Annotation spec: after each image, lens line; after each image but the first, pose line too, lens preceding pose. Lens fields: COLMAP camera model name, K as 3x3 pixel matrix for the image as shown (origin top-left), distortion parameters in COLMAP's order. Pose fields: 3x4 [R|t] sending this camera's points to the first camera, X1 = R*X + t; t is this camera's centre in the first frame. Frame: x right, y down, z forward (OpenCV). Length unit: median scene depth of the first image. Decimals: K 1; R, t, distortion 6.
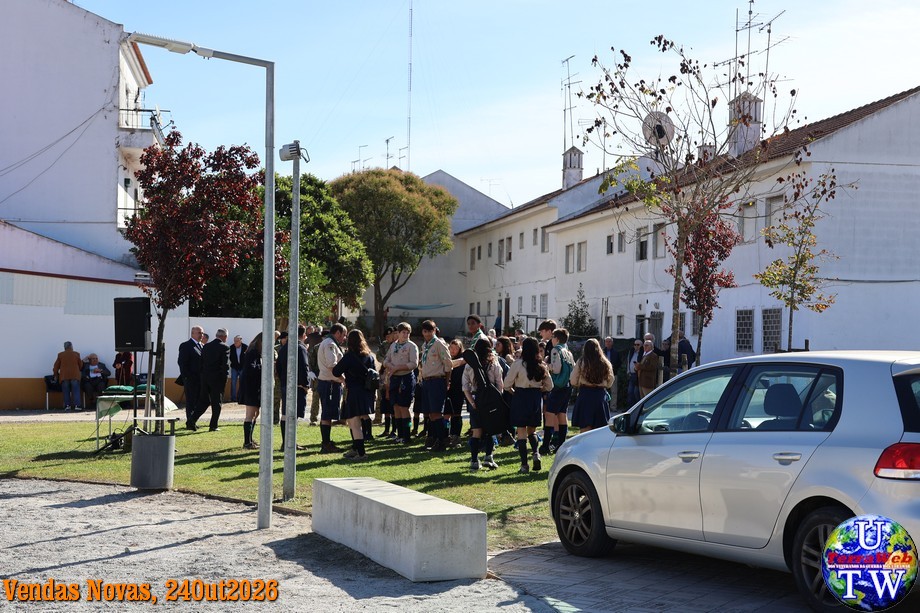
lens RADIAL K [[1371.4, 0, 460.0], [0, 1371.4, 306.5], [0, 0, 1]] dist [0.160052, 0.068707]
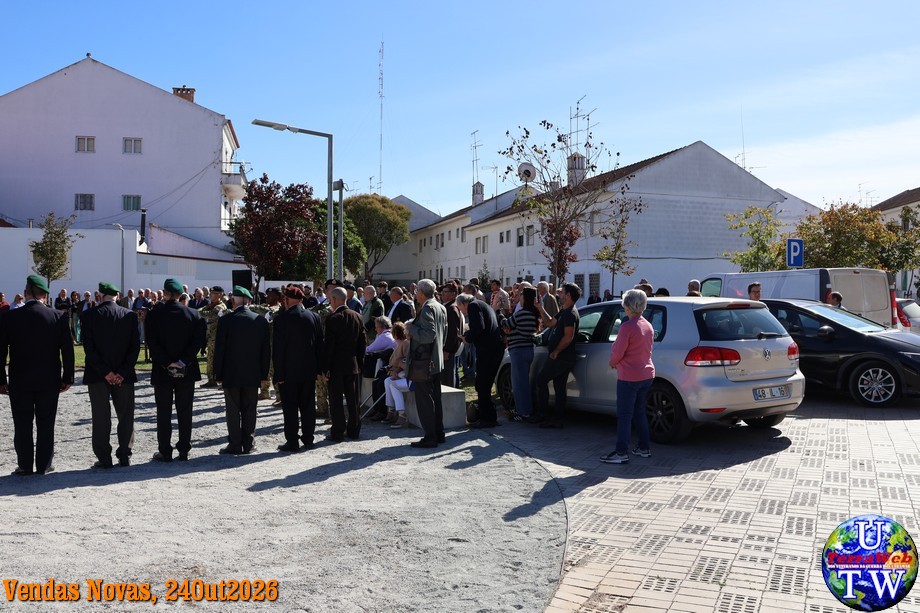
lens RADIAL K [[785.8, 0, 460.0], [0, 785.8, 306.5], [0, 0, 1]] dist [-0.139976, 0.100498]
pose [[0.997785, -0.009632, 0.065823, -0.011902], [0.006825, 0.999063, 0.042732, -0.000214], [-0.066173, -0.042189, 0.996916, 0.000372]]
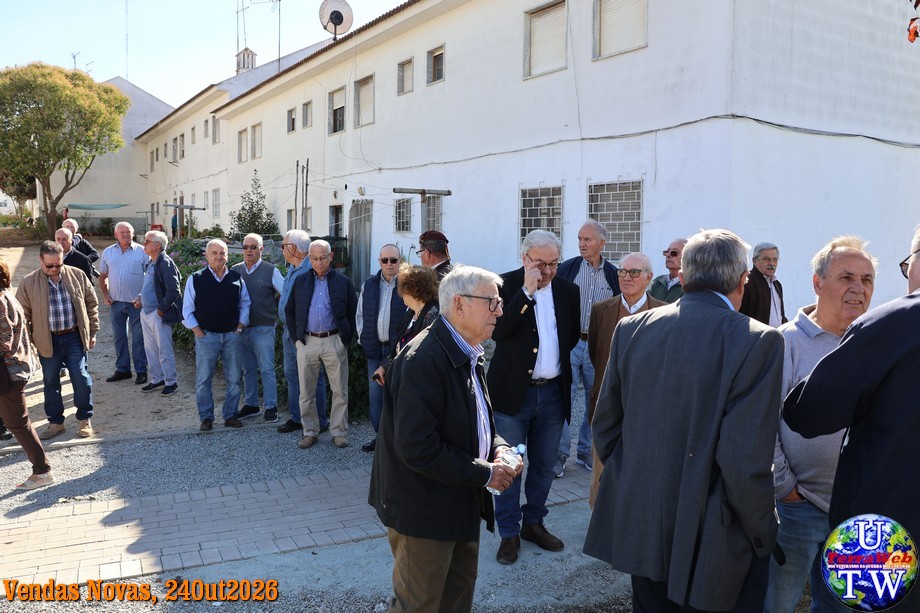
lens RADIAL K [[774.8, 0, 469.0], [0, 774.8, 307.5], [0, 0, 1]] dist [-0.137246, 0.113439]
pose [[0.937339, -0.035299, 0.346626, 0.052343], [-0.005606, 0.993198, 0.116304, 0.012746], [-0.348374, -0.110960, 0.930765, 0.589510]]
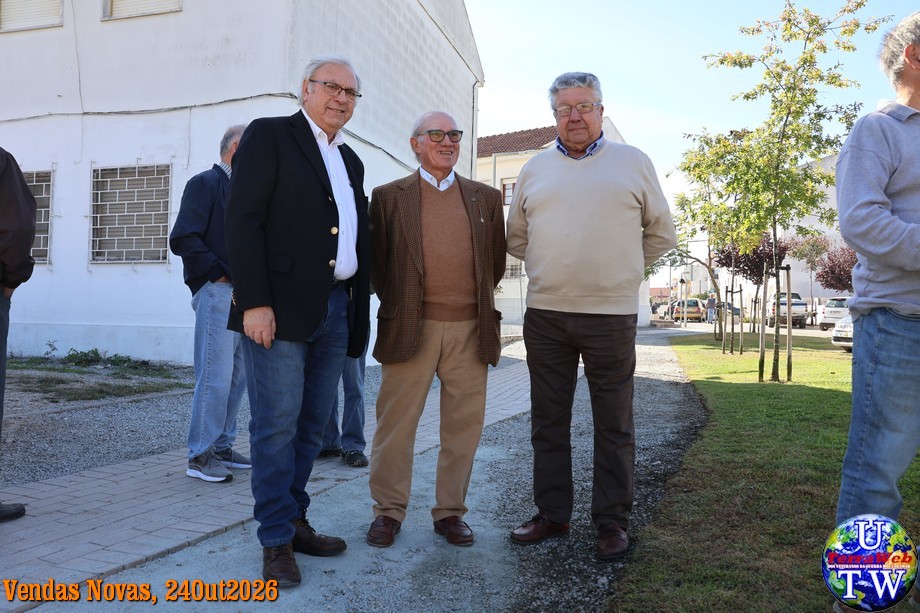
lens RADIAL K [[785.8, 0, 460.0], [0, 785.8, 306.5], [0, 0, 1]] dist [-0.139976, 0.100498]
pose [[0.451131, 0.011253, 0.892387, 0.042488], [-0.034287, 0.999401, 0.004730, 0.033997], [-0.891799, -0.032731, 0.451247, 0.636970]]
